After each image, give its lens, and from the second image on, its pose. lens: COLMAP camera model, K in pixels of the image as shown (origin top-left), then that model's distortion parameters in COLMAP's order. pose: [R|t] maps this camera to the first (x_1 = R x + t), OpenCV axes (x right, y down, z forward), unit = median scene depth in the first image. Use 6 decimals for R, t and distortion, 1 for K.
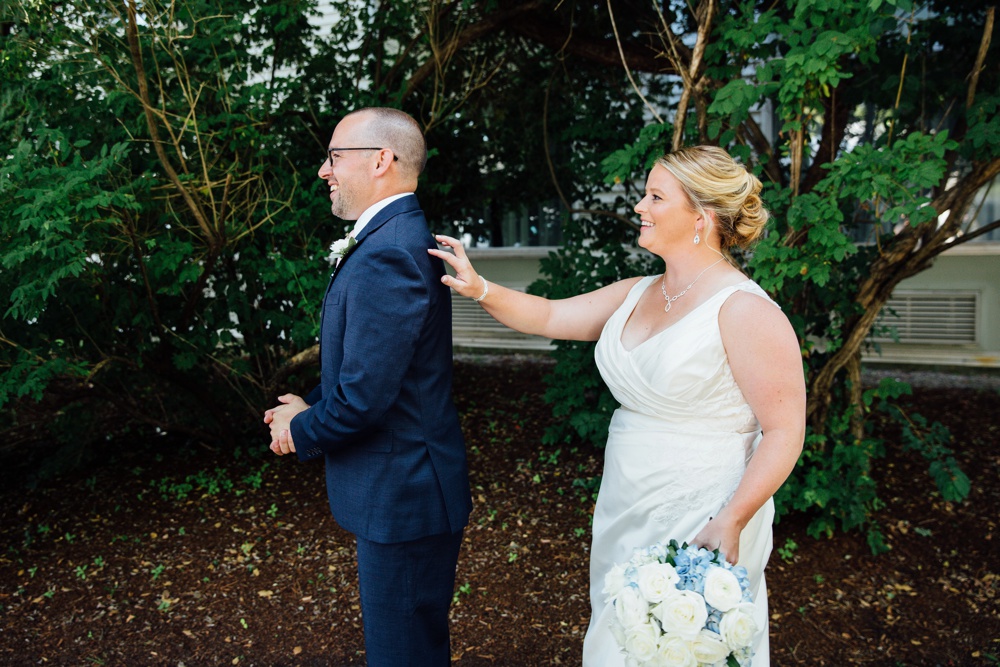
lens RADIAL K [[818.3, 0, 501.4], [0, 818.3, 334.0], [0, 0, 1]] dist [0.016517, 0.027853]
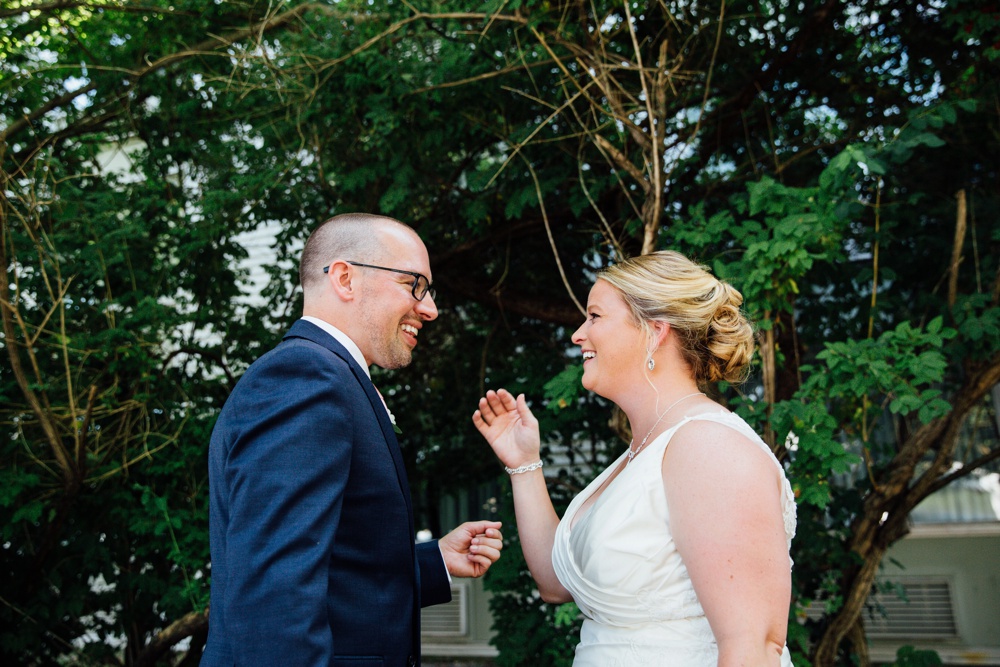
lens RADIAL K [[858.7, 0, 494.9], [0, 858.7, 332.0], [0, 0, 1]] dist [-0.017009, 0.033513]
pose [[0.997988, 0.010651, 0.062496, 0.013236], [0.011244, 0.940421, -0.339826, 0.044335], [-0.062392, 0.339845, 0.938409, 0.130989]]
